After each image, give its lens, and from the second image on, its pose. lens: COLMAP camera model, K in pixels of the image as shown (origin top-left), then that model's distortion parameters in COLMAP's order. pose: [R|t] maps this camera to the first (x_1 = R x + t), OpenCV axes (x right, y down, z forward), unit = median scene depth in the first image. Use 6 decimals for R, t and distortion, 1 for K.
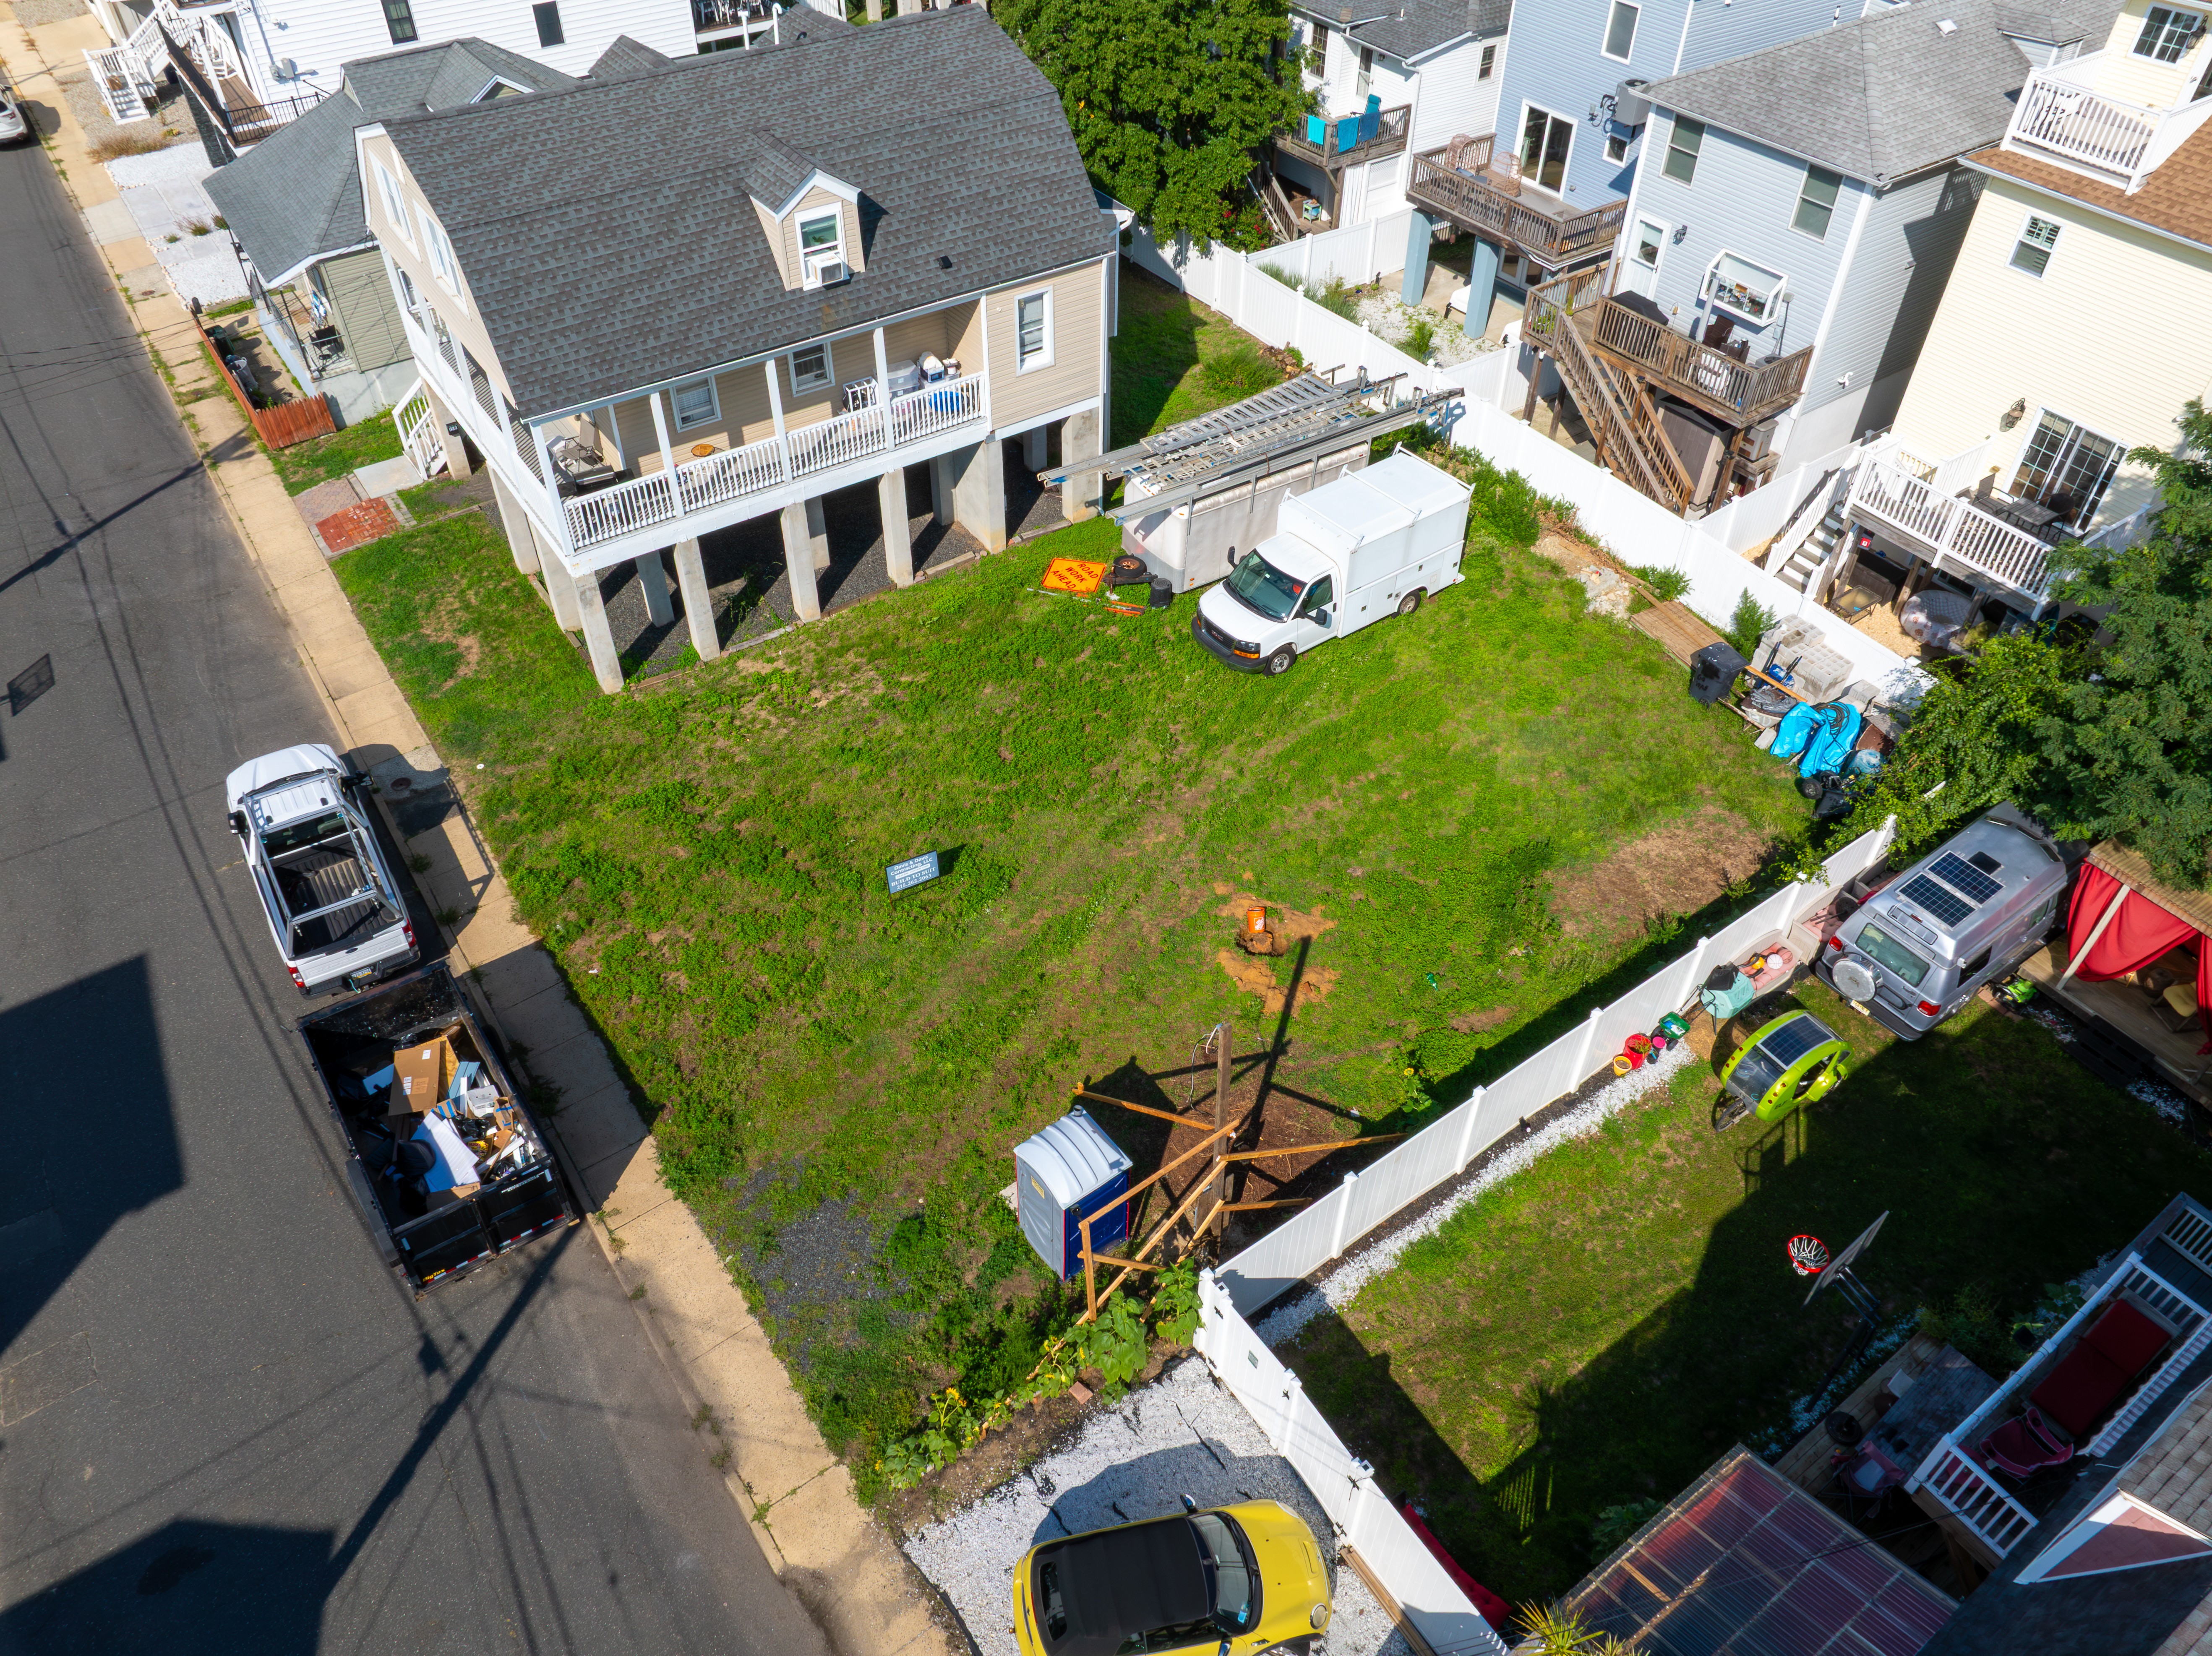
lens RADIAL K [[1546.6, 0, 1106.0], [0, 1546.6, 828.0], [0, 0, 1]] dist [-0.040016, 0.003879]
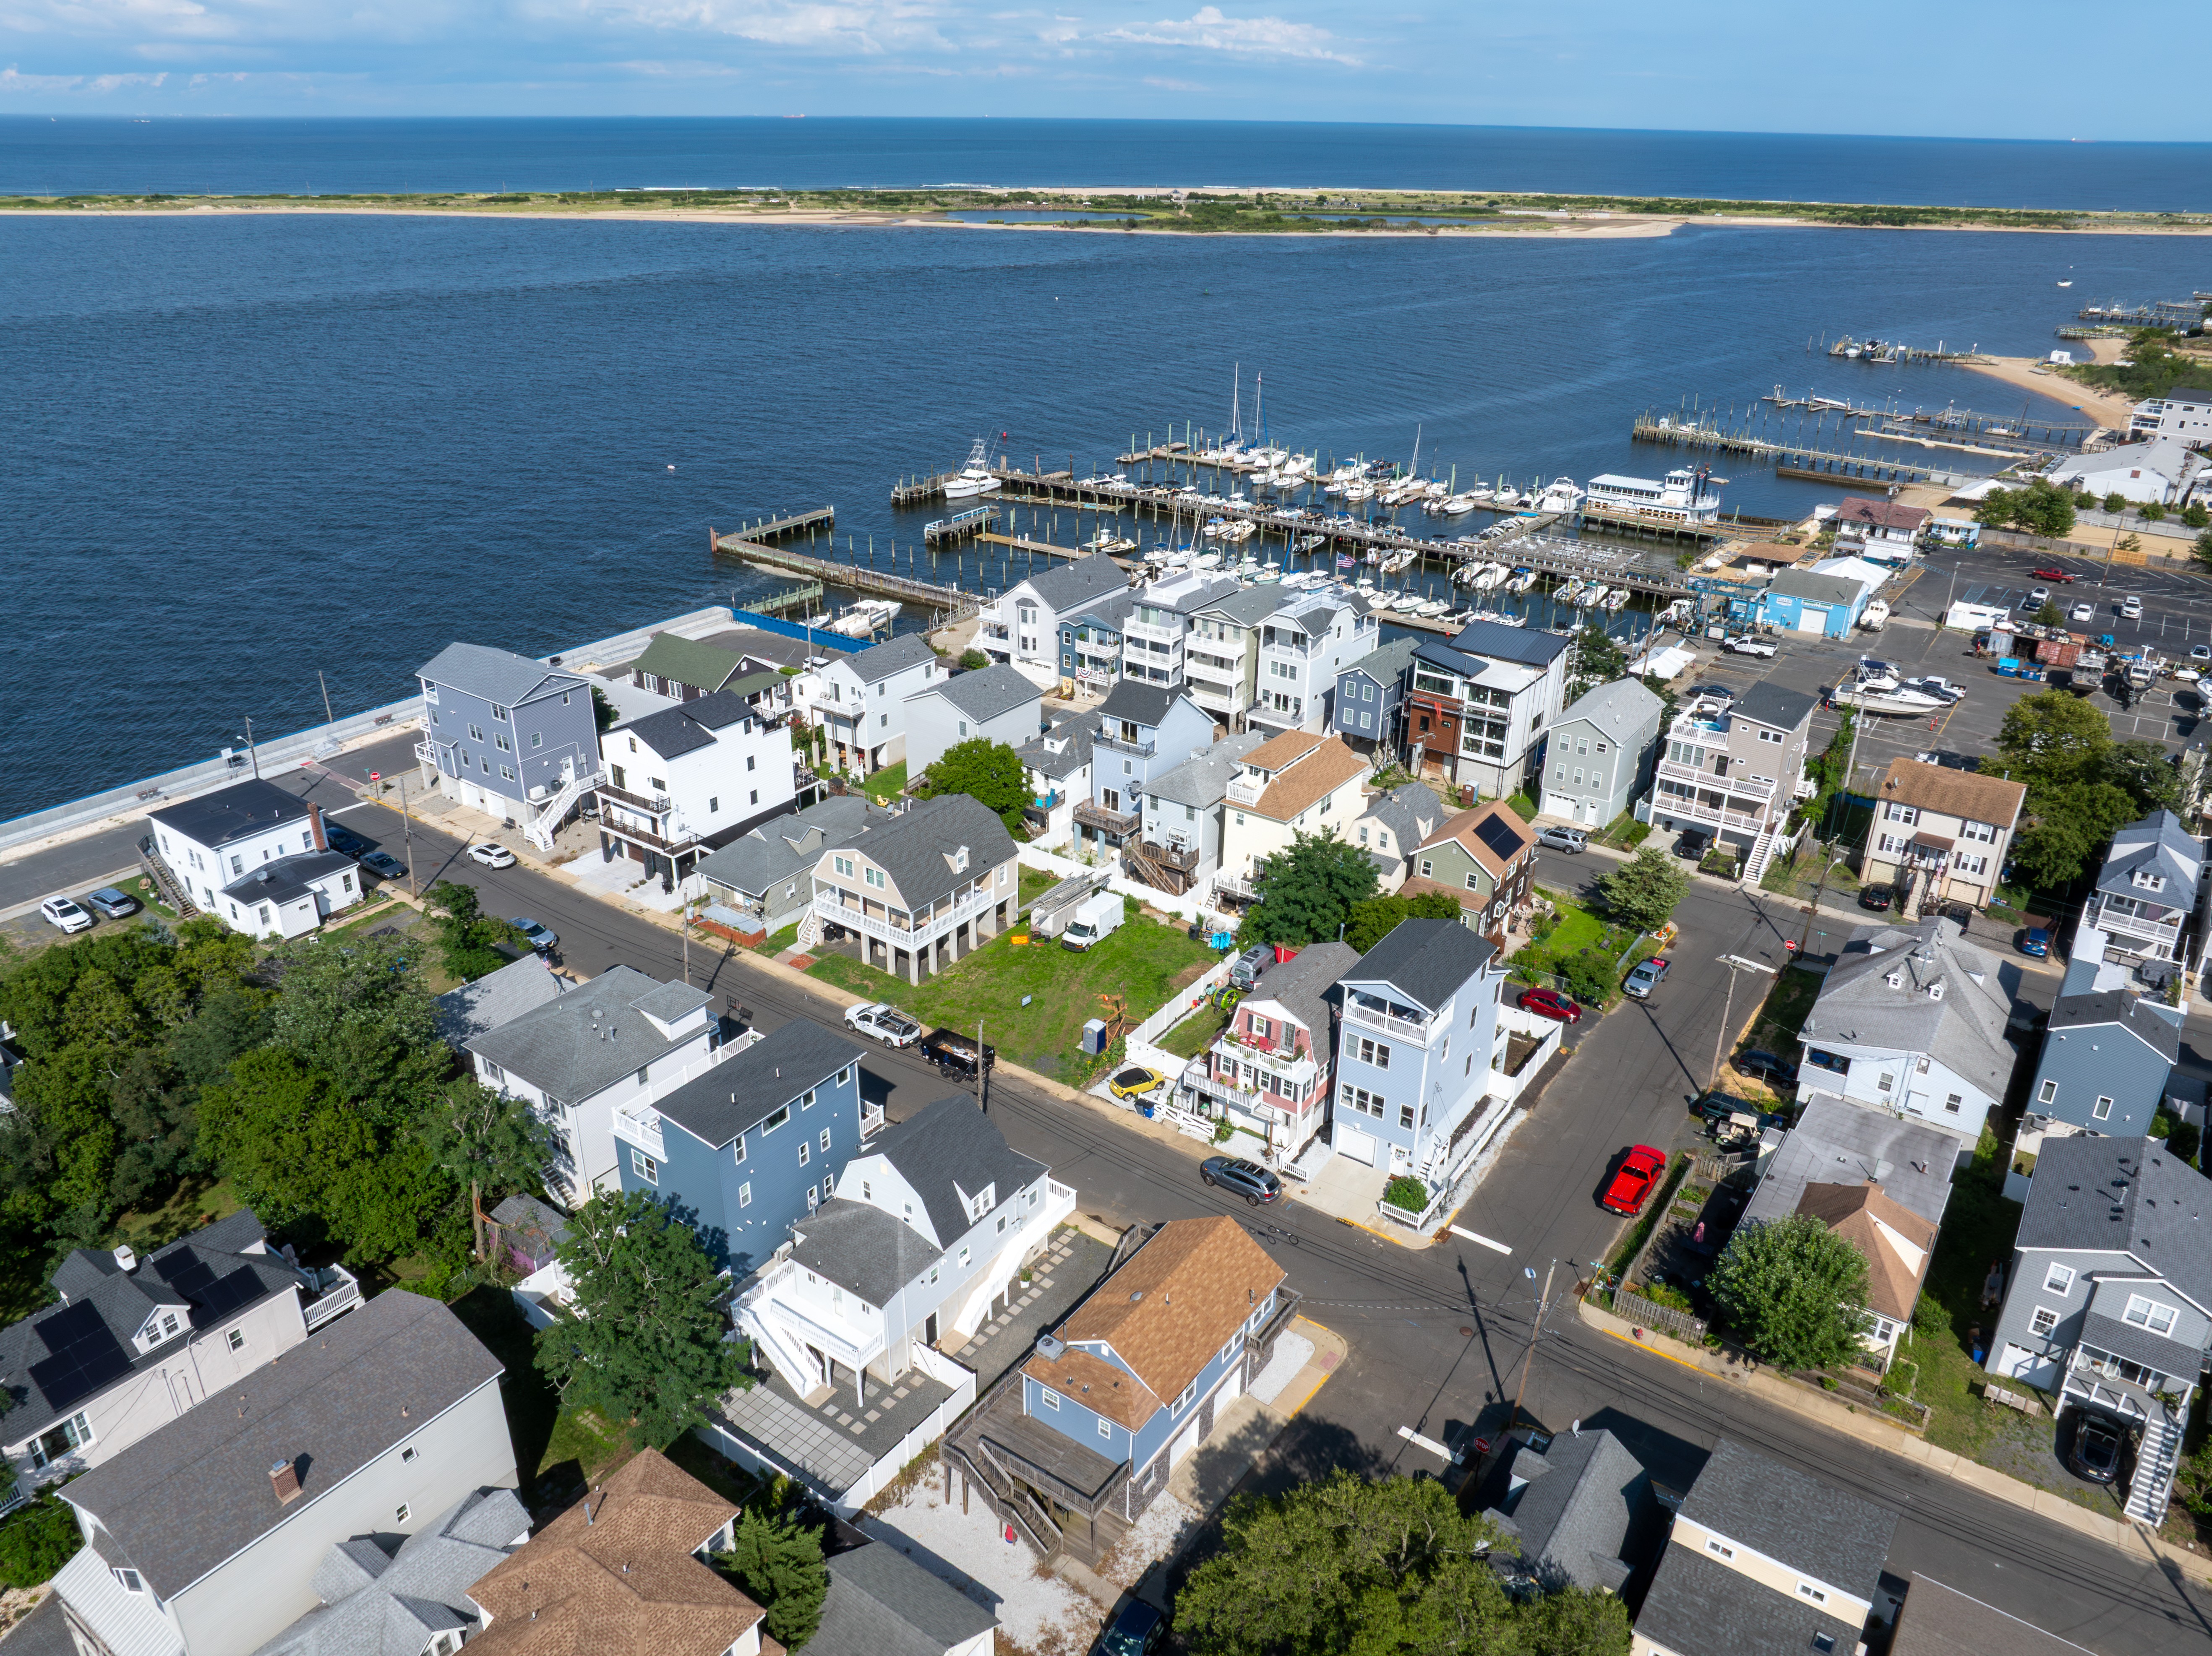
lens RADIAL K [[1550.1, 0, 1106.0], [0, 1550.1, 828.0], [0, 0, 1]] dist [-0.035976, -0.002170]
pose [[0.940402, -0.137874, 0.310862, -0.970495], [0.229931, 0.931297, -0.282521, 0.691959], [-0.250552, 0.337160, 0.907495, -2.524703]]
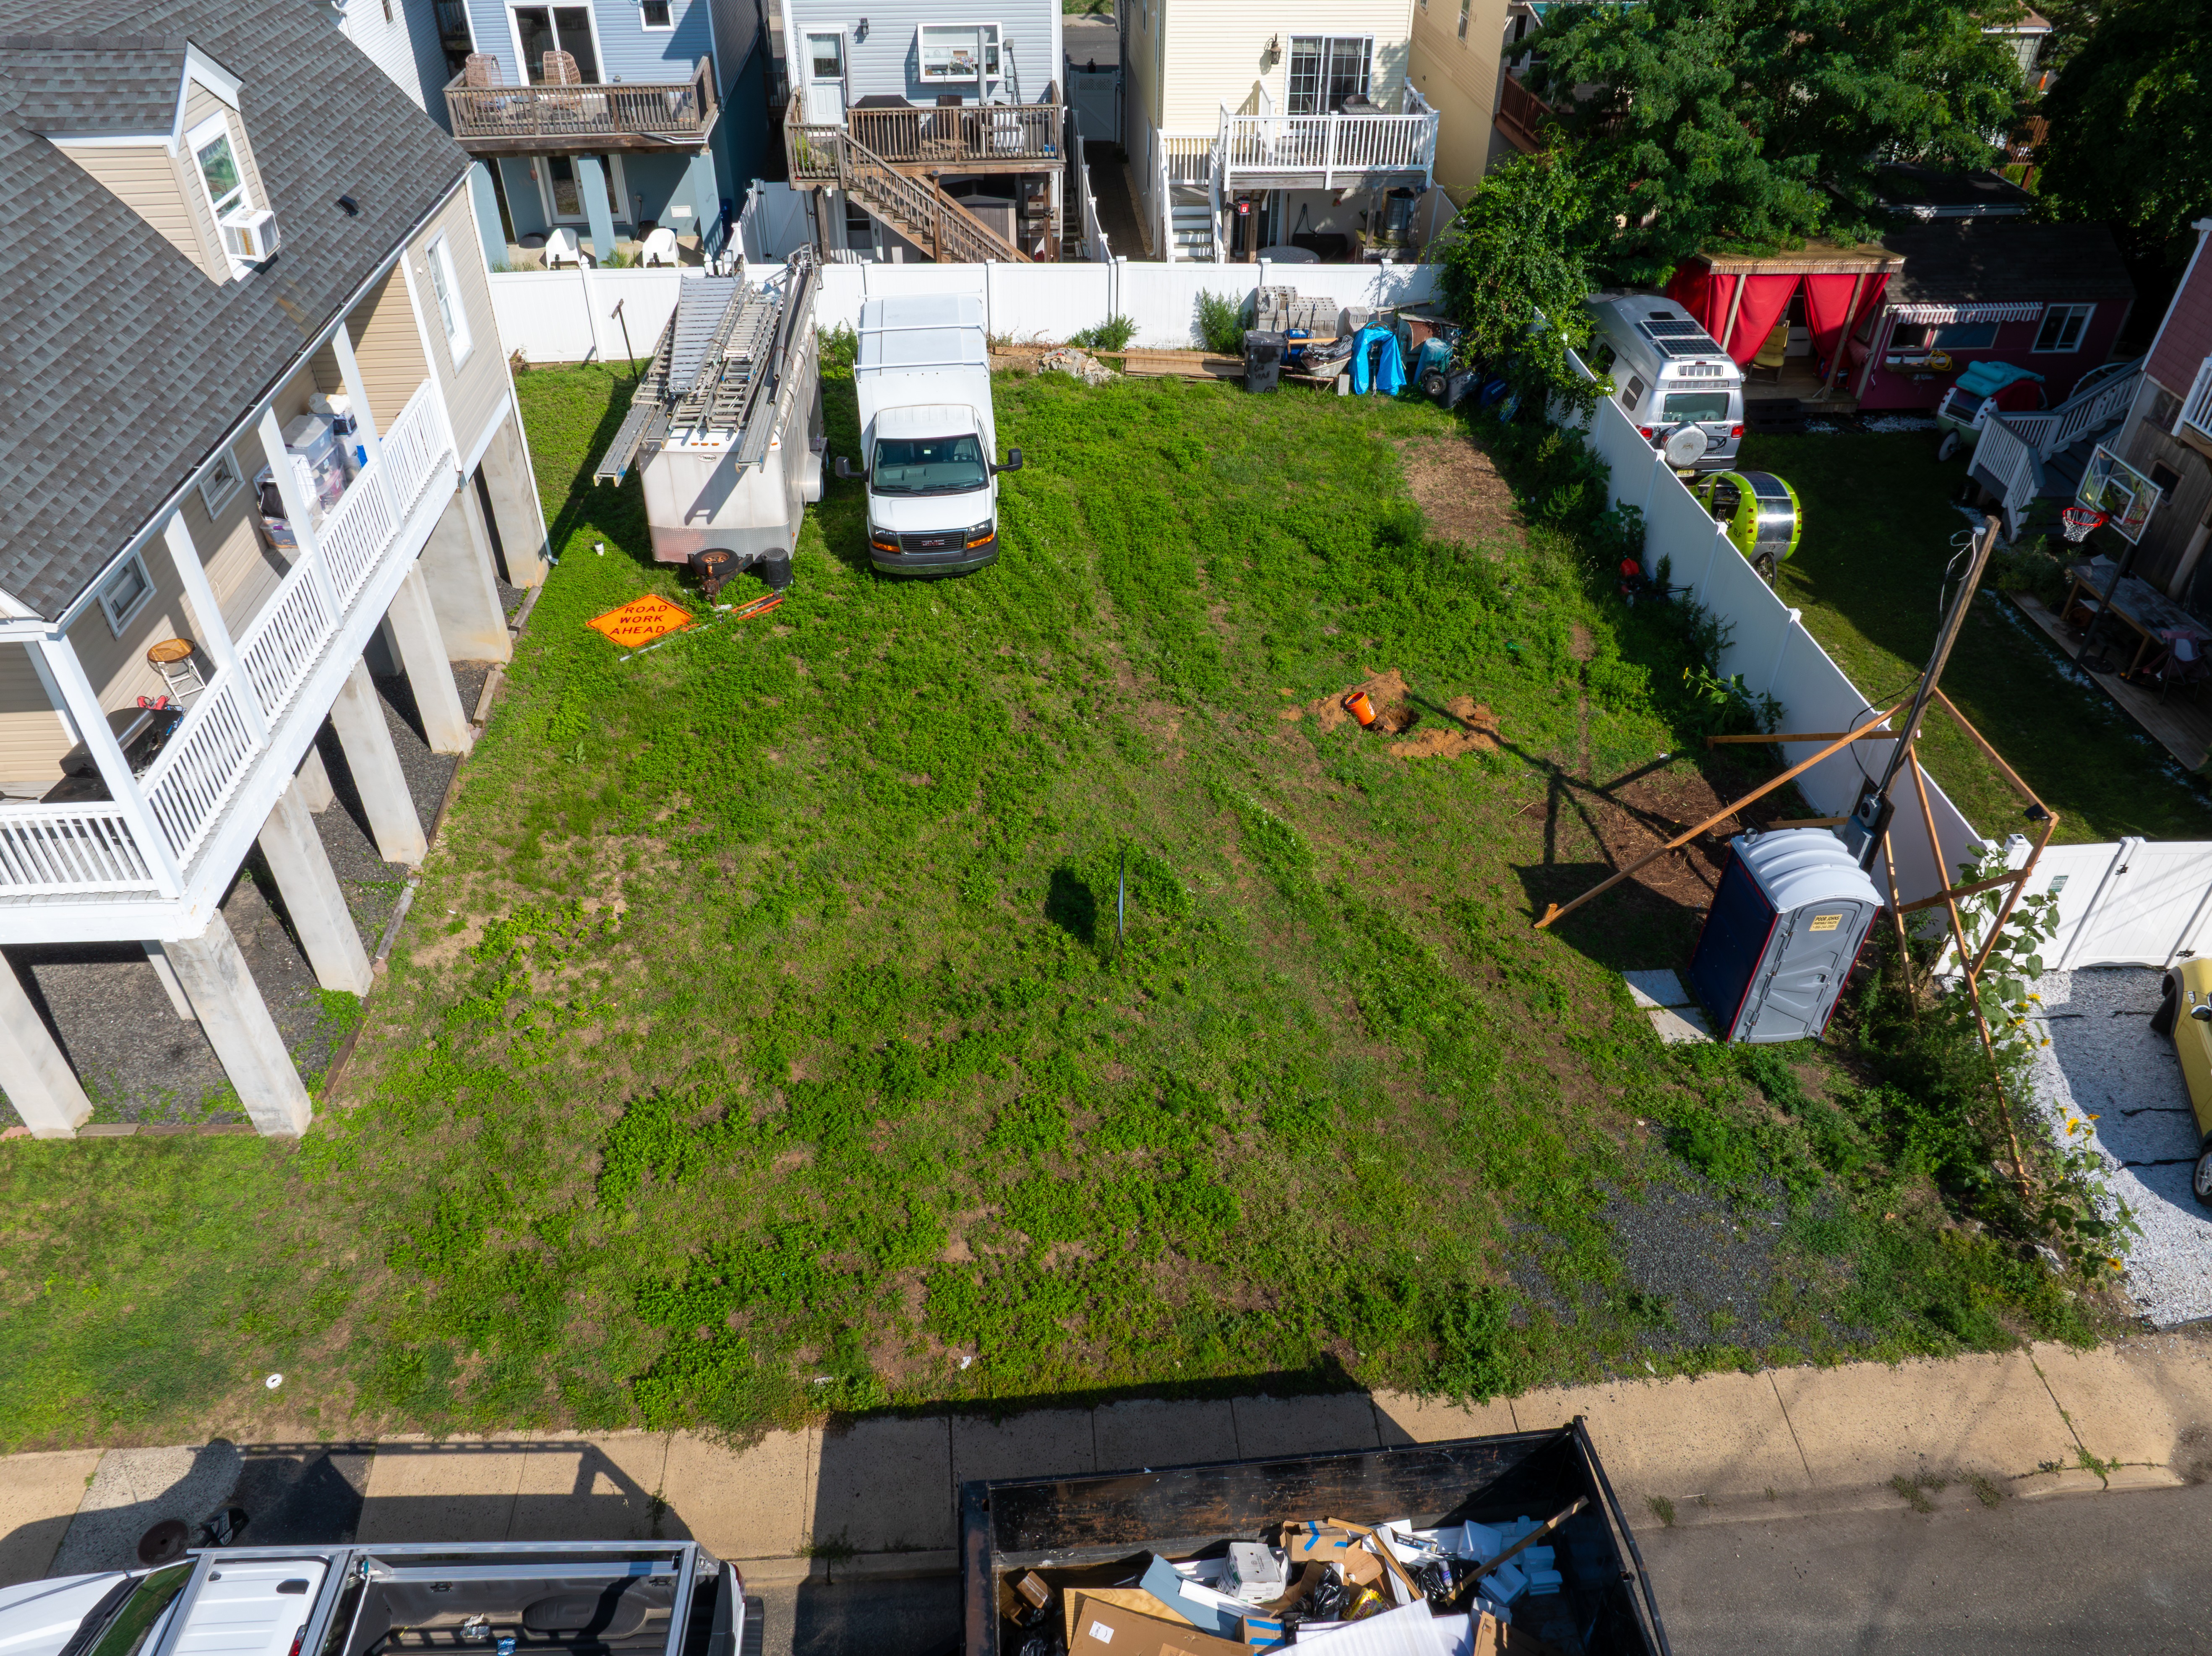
lens RADIAL K [[1553.0, 0, 1106.0], [0, 1553.0, 828.0], [0, 0, 1]] dist [-0.037860, -0.001062]
pose [[0.514502, -0.538512, 0.667302, -0.463339], [0.591933, 0.786090, 0.177983, -0.097946], [-0.620405, 0.303426, 0.723208, 0.427991]]
